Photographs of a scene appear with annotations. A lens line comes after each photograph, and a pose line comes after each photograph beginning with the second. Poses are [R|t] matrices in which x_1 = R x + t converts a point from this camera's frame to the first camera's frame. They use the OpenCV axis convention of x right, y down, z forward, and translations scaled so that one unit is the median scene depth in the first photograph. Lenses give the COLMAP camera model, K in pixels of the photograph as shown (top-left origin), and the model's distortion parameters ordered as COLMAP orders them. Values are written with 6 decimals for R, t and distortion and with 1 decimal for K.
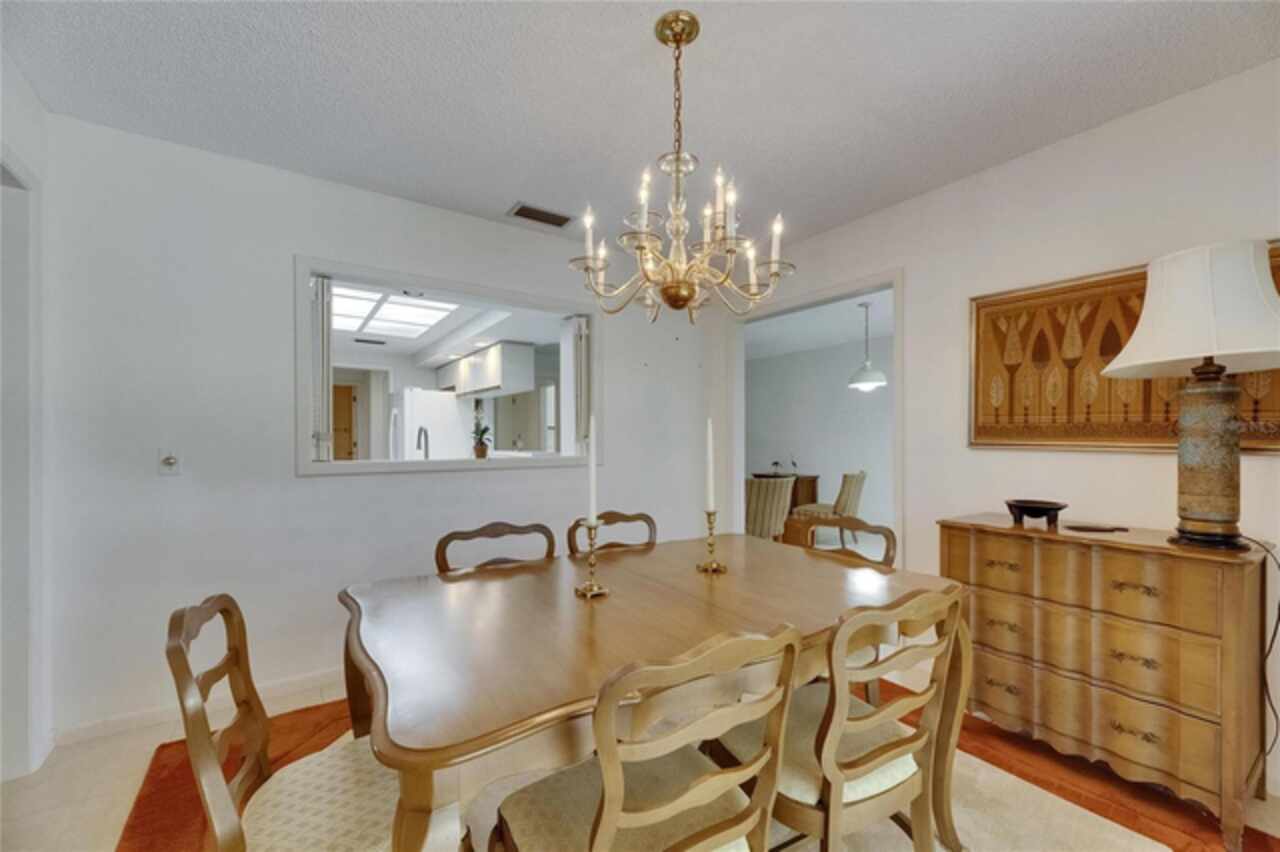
lens RADIAL K [[490.4, 0, 641.4], [0, 490.4, 427.5], [0, 0, 1]] dist [-0.000876, 0.000422]
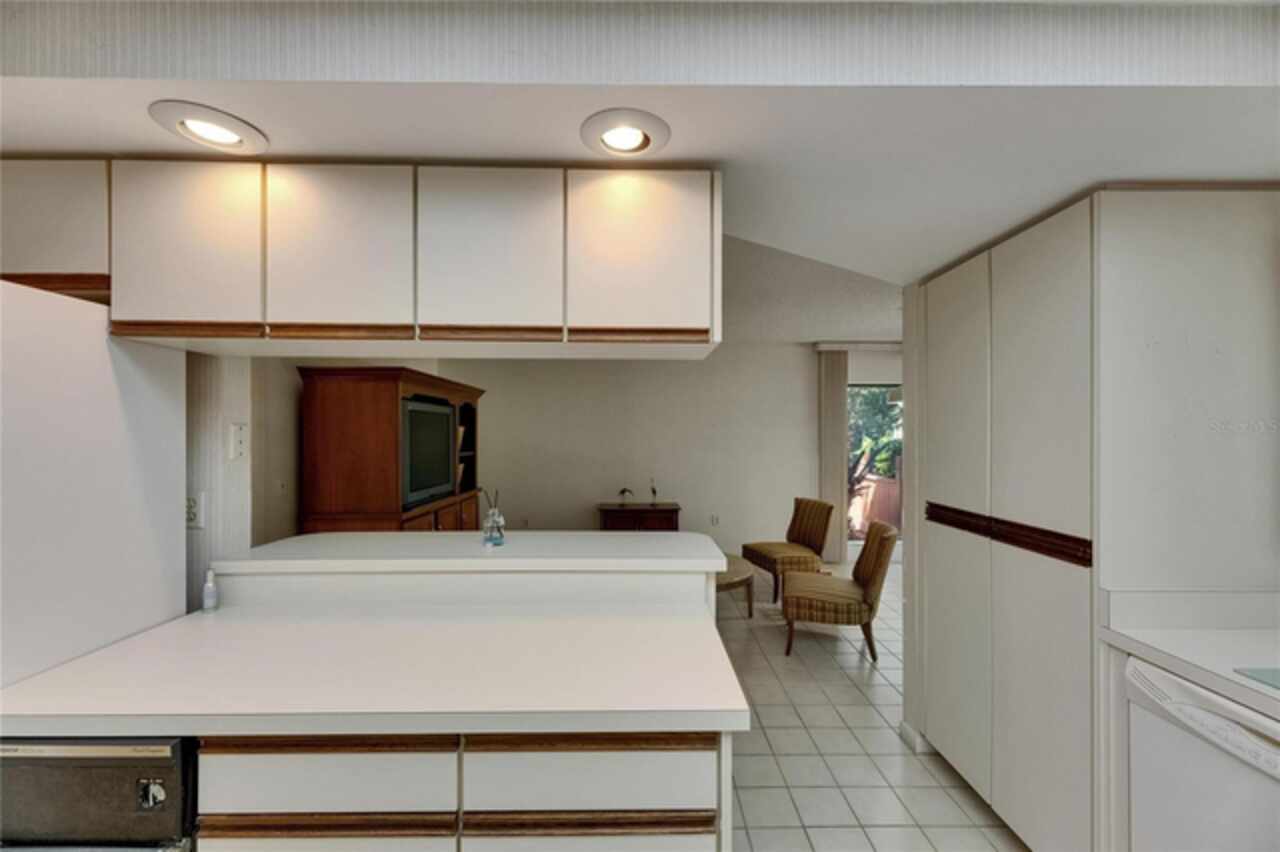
lens RADIAL K [[490.4, 0, 643.3], [0, 490.4, 429.7], [0, 0, 1]] dist [-0.000876, 0.000422]
pose [[0.560658, 0.006391, 0.828023, -0.424545], [0.004210, 0.999935, -0.010568, -0.017054], [-0.828037, 0.009411, 0.560594, 0.694400]]
